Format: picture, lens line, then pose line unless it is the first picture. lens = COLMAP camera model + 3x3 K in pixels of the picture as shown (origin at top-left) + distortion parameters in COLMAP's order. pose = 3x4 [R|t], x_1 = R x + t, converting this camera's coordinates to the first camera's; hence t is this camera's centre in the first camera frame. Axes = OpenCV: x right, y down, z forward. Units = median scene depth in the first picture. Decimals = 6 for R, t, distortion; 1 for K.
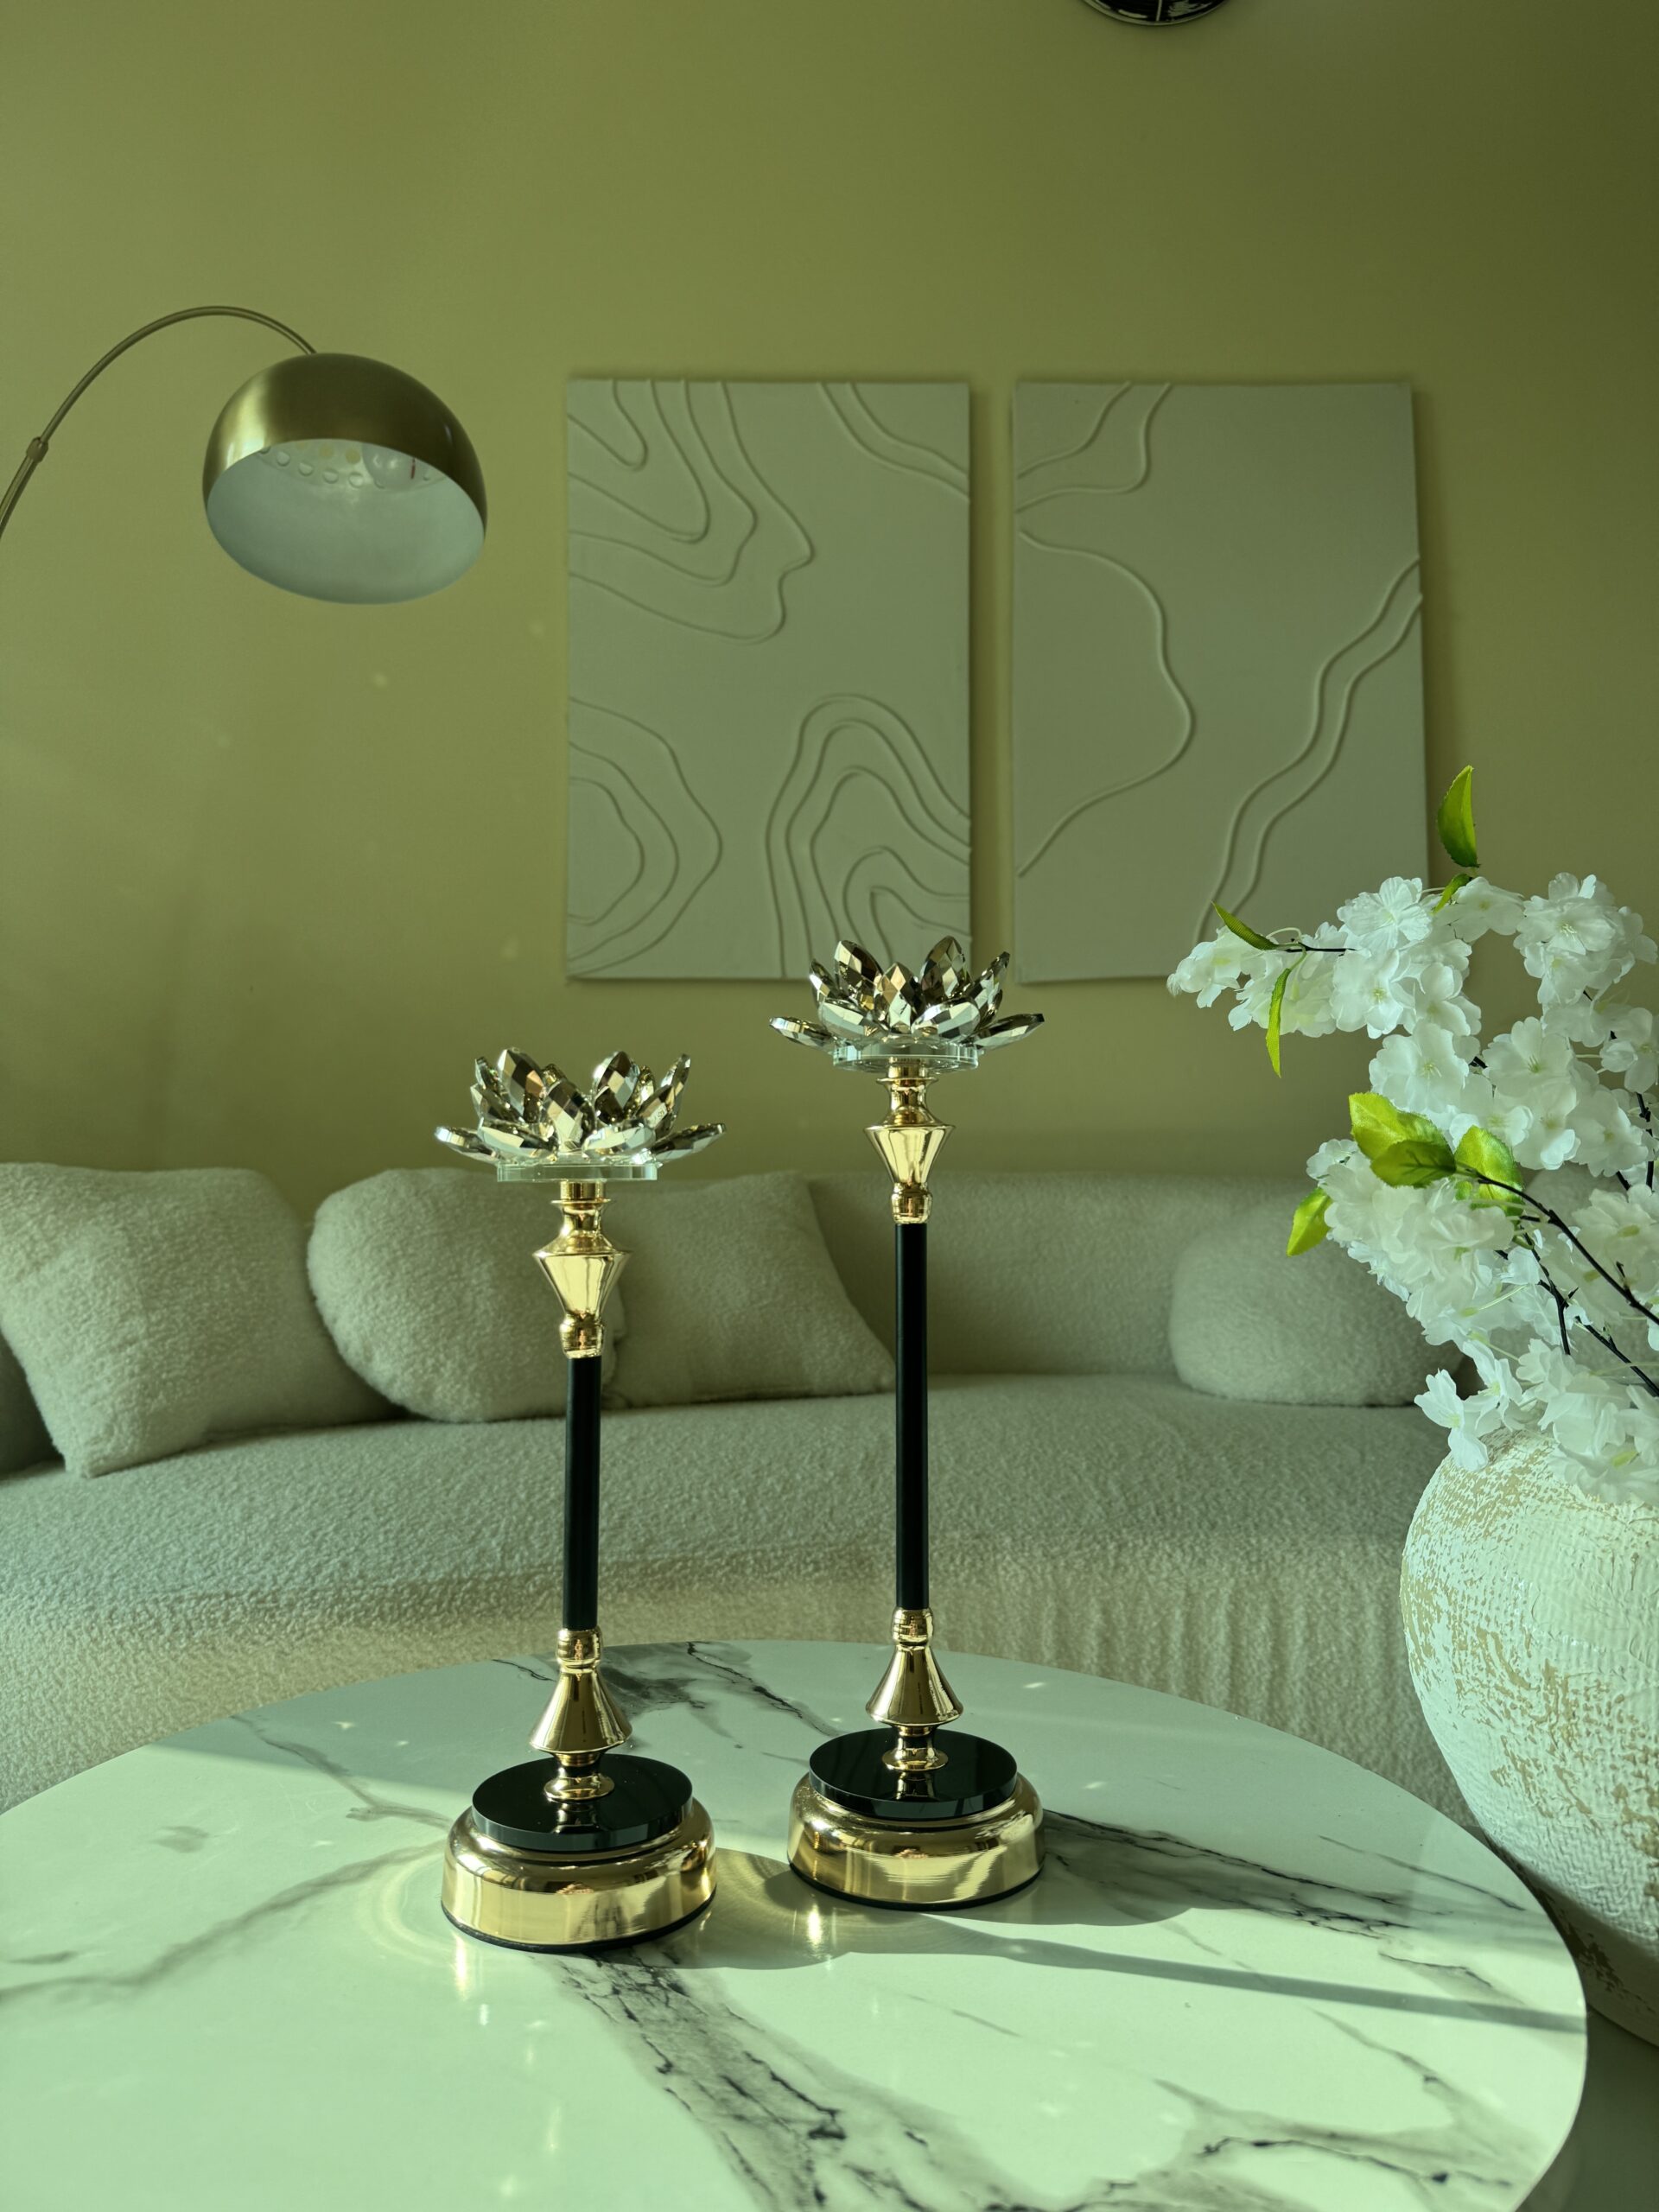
lens RADIAL K [[1557.6, 0, 830.2], [0, 1557.6, 1105.9], [0, 0, 1]] dist [0.187518, -0.441420]
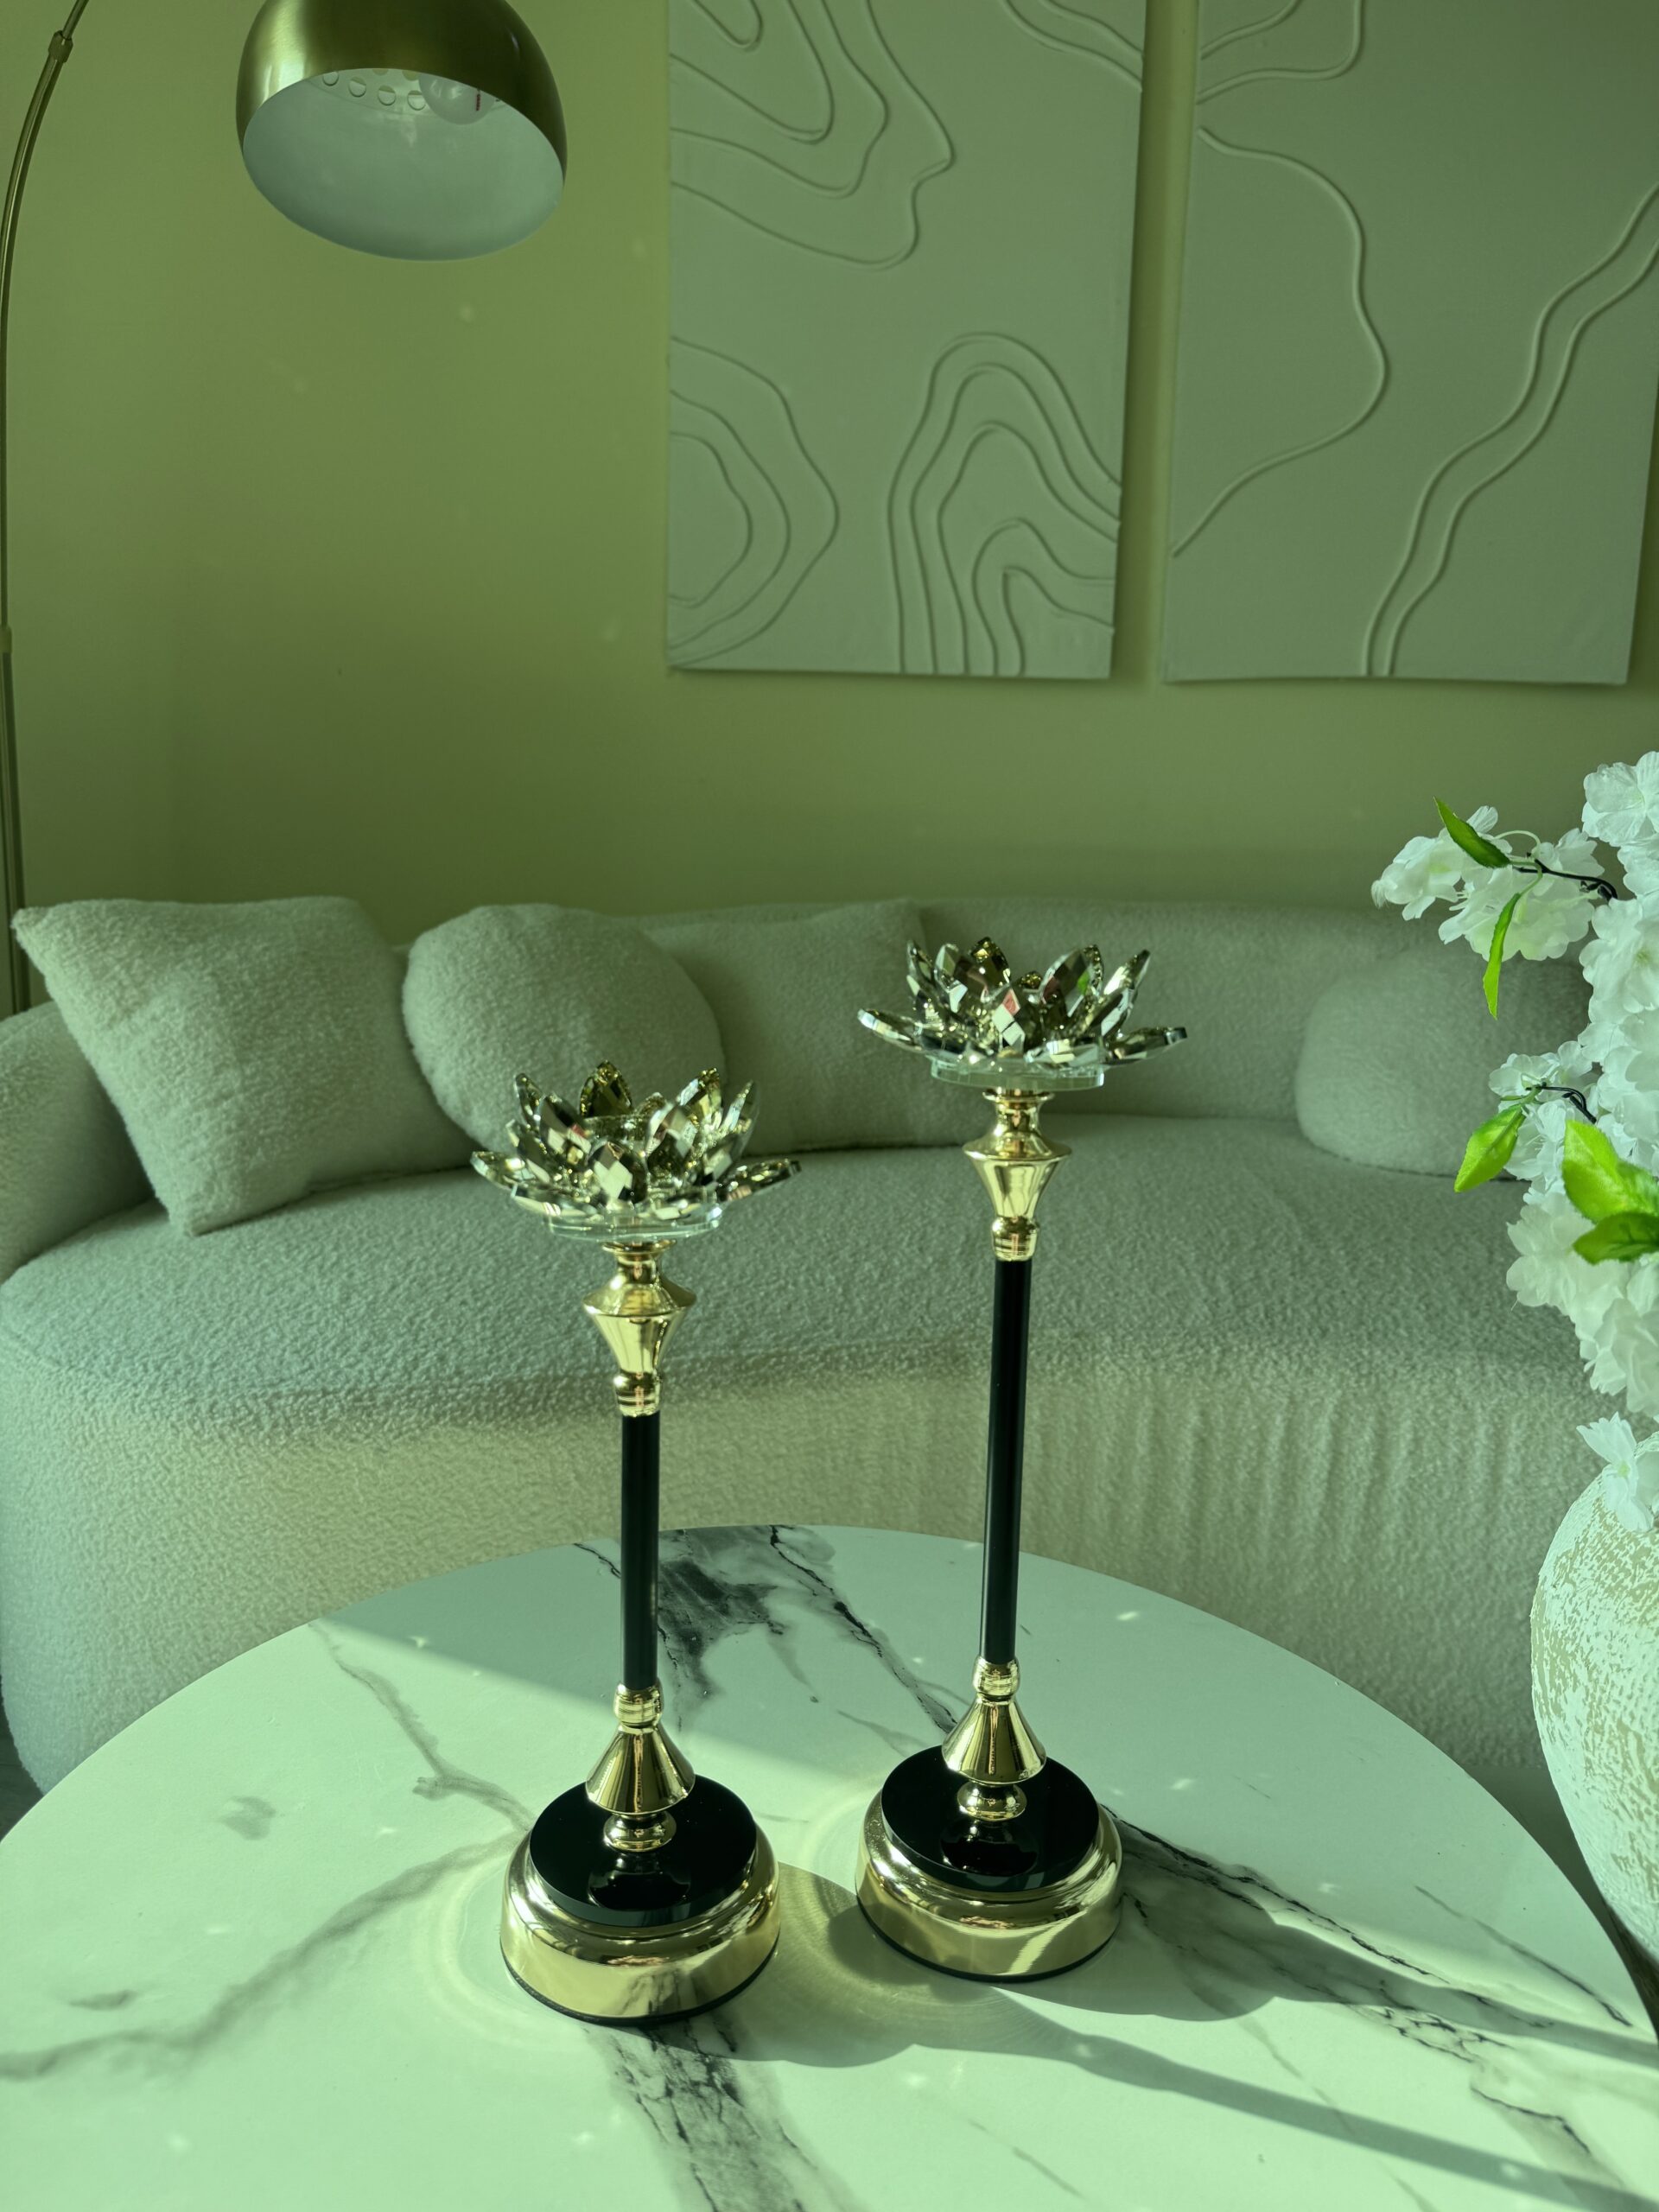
lens RADIAL K [[1556.7, 0, 838.1], [0, 1556.7, 1109.7], [0, 0, 1]] dist [0.189438, -0.449380]
pose [[0.997172, 0.037708, -0.065010, 0.003418], [-0.020800, 0.969698, 0.243421, -0.098473], [0.072219, -0.241380, 0.967740, 0.078207]]
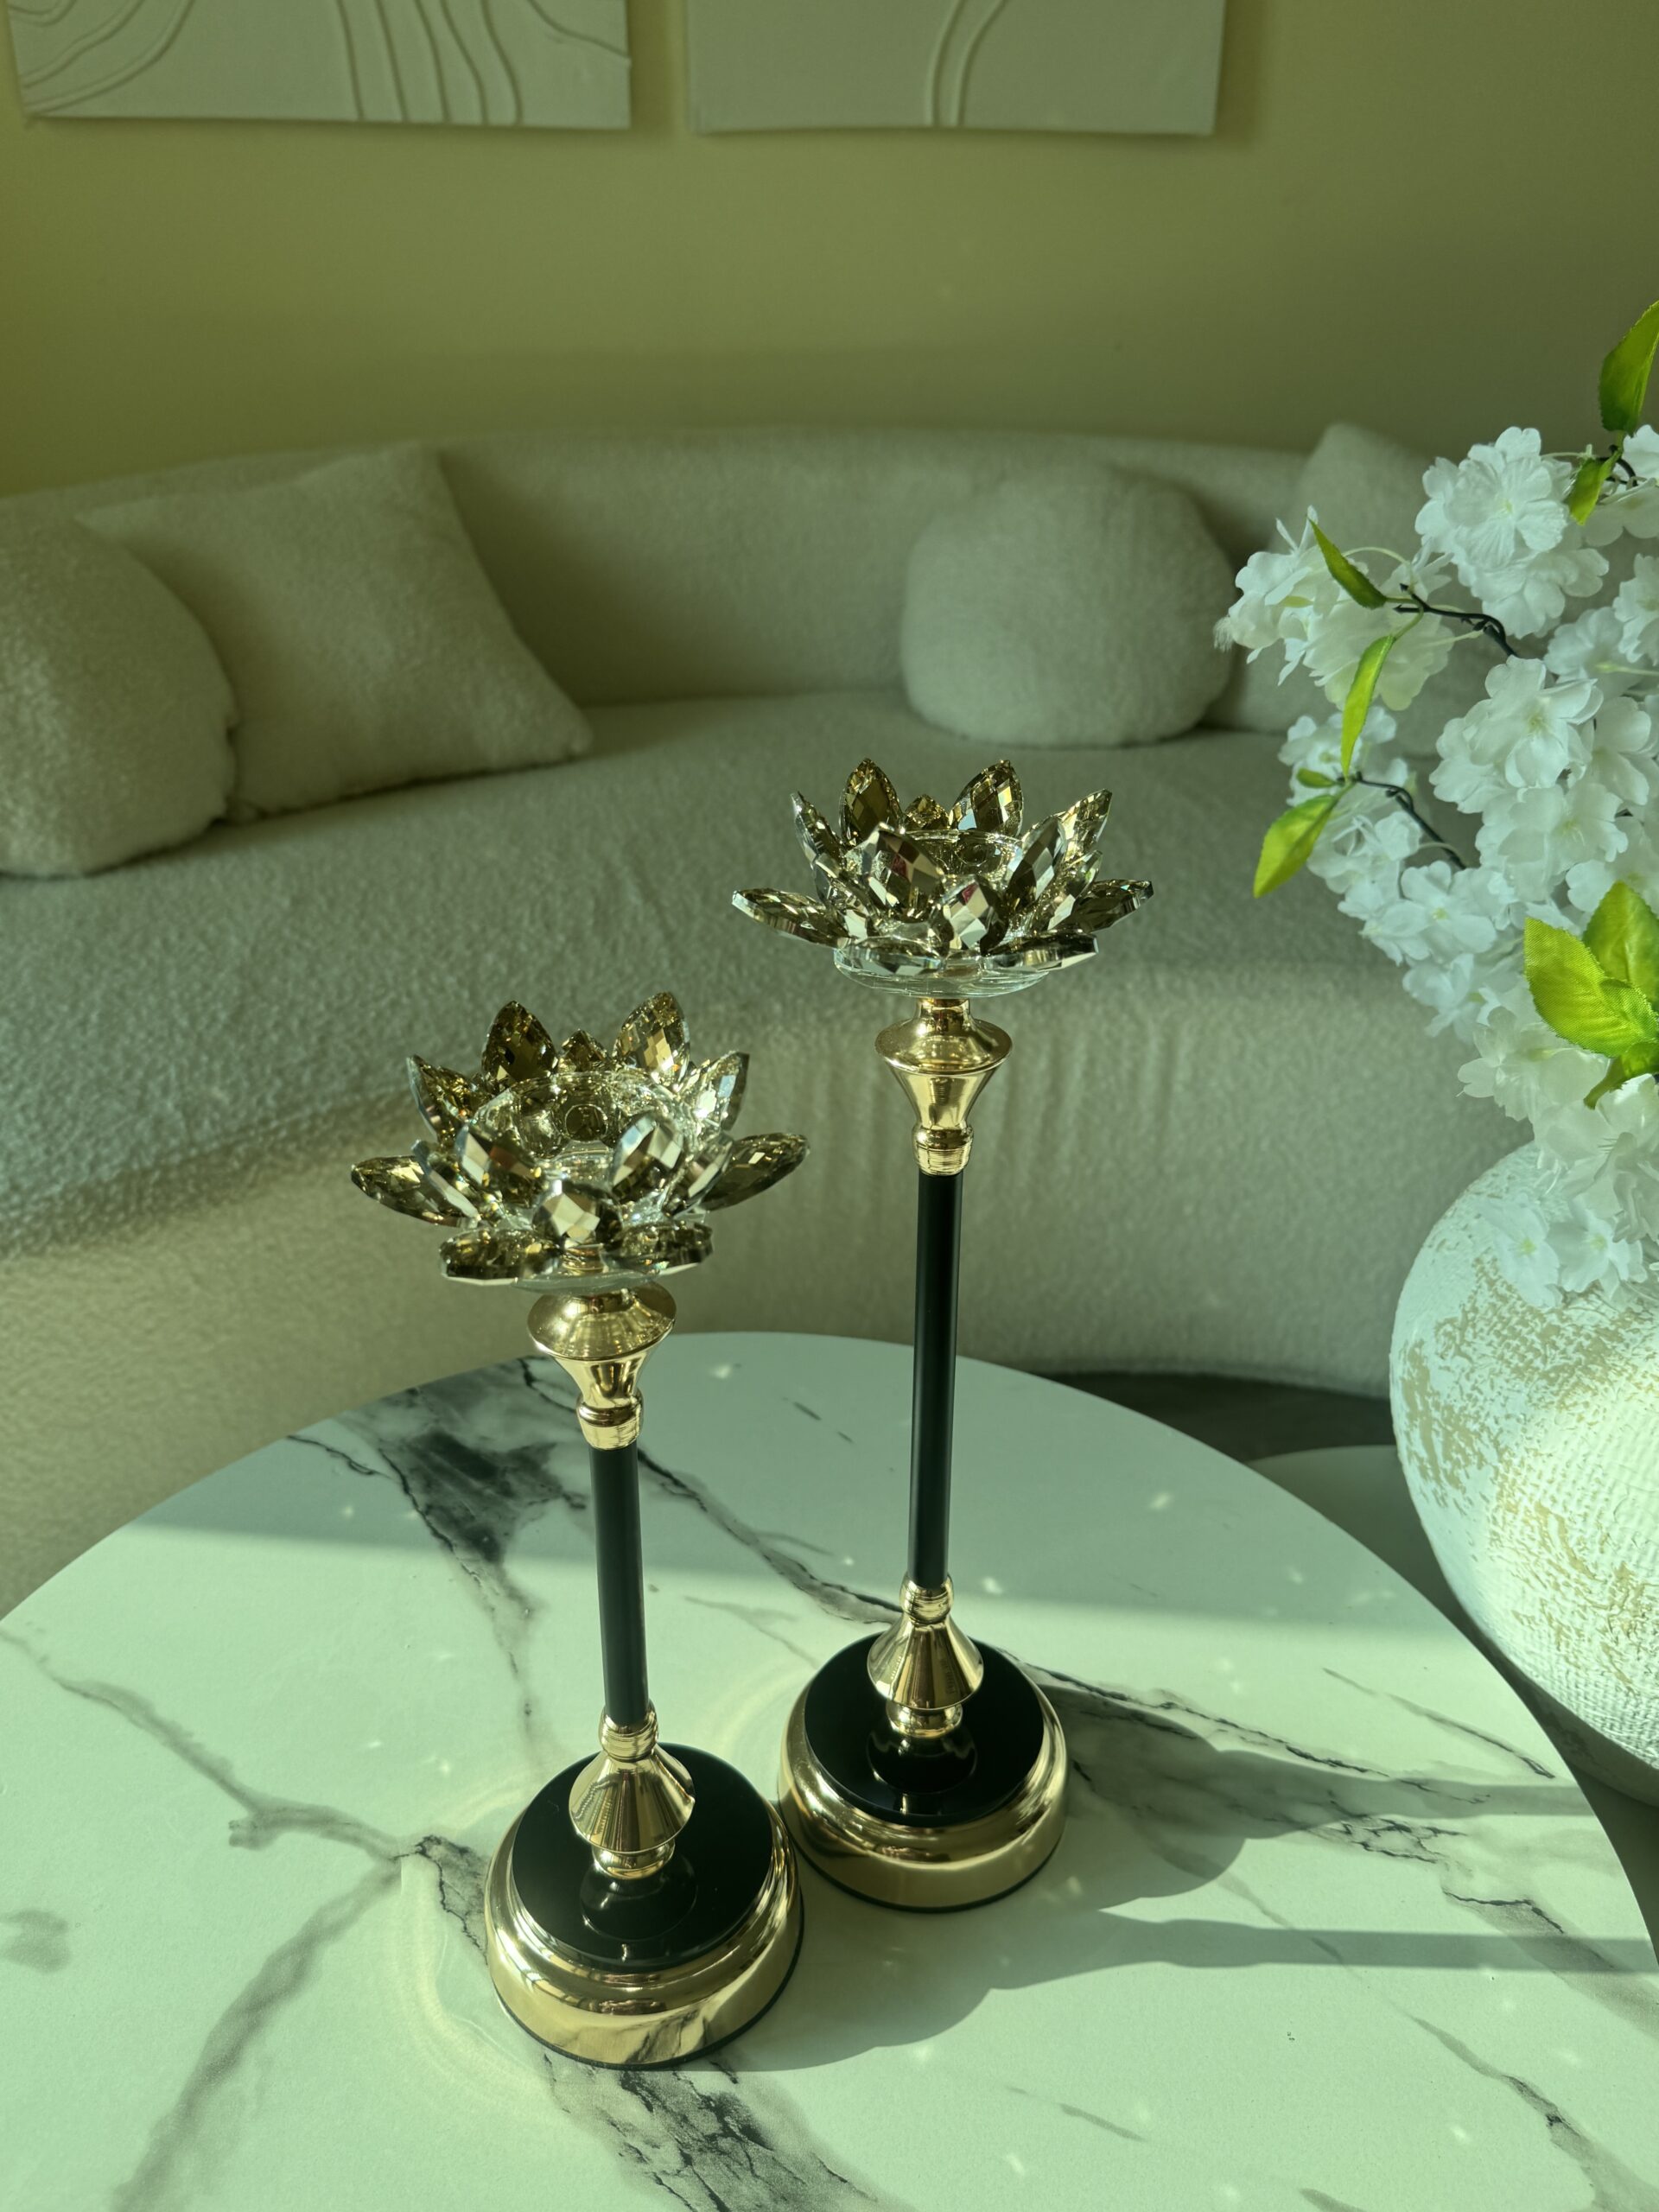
lens RADIAL K [[1698.2, 0, 824.7], [0, 1698.2, 1097.0], [0, 0, 1]] dist [0.191920, -0.482614]
pose [[0.969582, -0.106771, 0.220251, -0.076942], [-0.017536, 0.867229, 0.497601, -0.155123], [-0.244137, -0.486327, 0.838977, 0.173732]]
